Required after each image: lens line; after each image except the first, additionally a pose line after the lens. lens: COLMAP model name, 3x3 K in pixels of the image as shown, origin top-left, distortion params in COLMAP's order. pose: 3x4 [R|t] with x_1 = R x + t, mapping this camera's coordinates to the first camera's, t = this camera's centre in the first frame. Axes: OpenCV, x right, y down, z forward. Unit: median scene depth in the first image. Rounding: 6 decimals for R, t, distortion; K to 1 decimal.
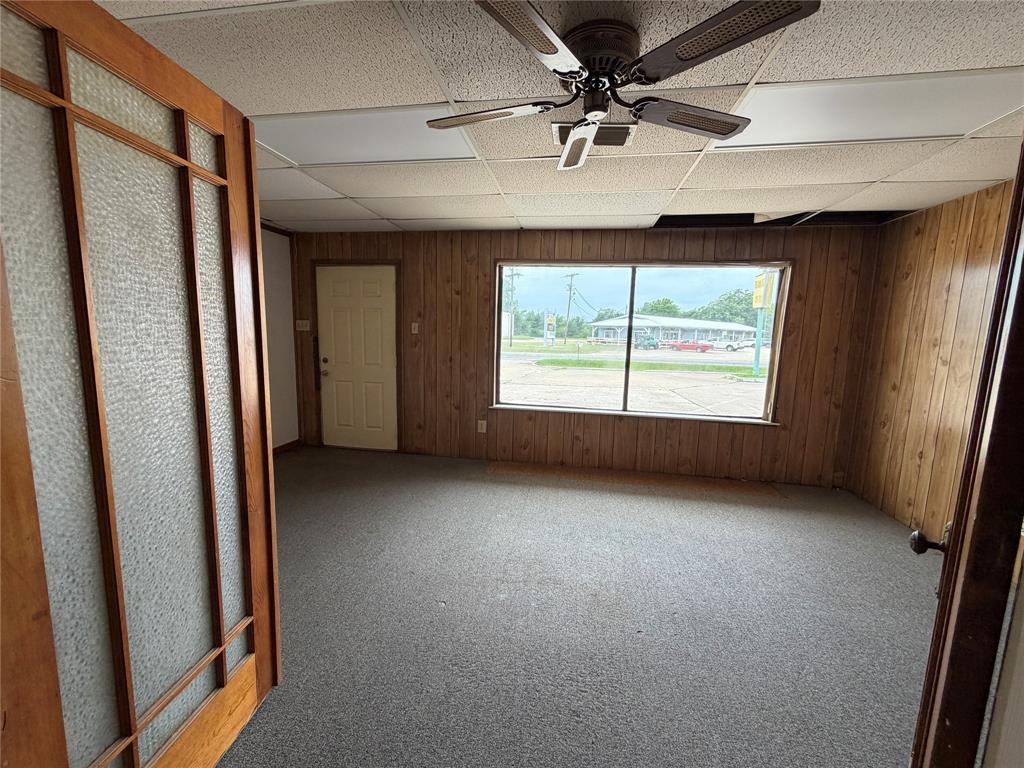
lens RADIAL K [[406.3, 0, 510.1], [0, 406.3, 384.8], [0, 0, 1]] dist [-0.001534, 0.000319]
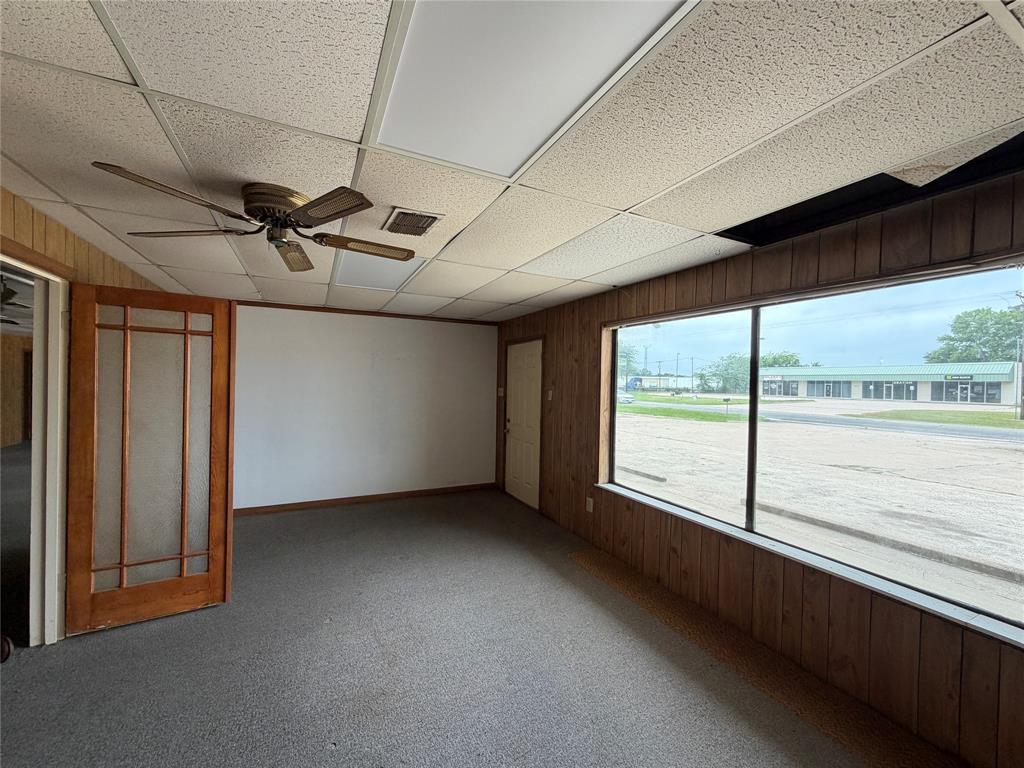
lens RADIAL K [[406.3, 0, 511.8], [0, 406.3, 387.5], [0, 0, 1]] dist [-0.001534, 0.000319]
pose [[0.589504, -0.001839, -0.807764, 0.568706], [-0.114162, 0.989770, -0.085568, -0.059048], [0.799658, 0.142658, 0.583263, 0.306886]]
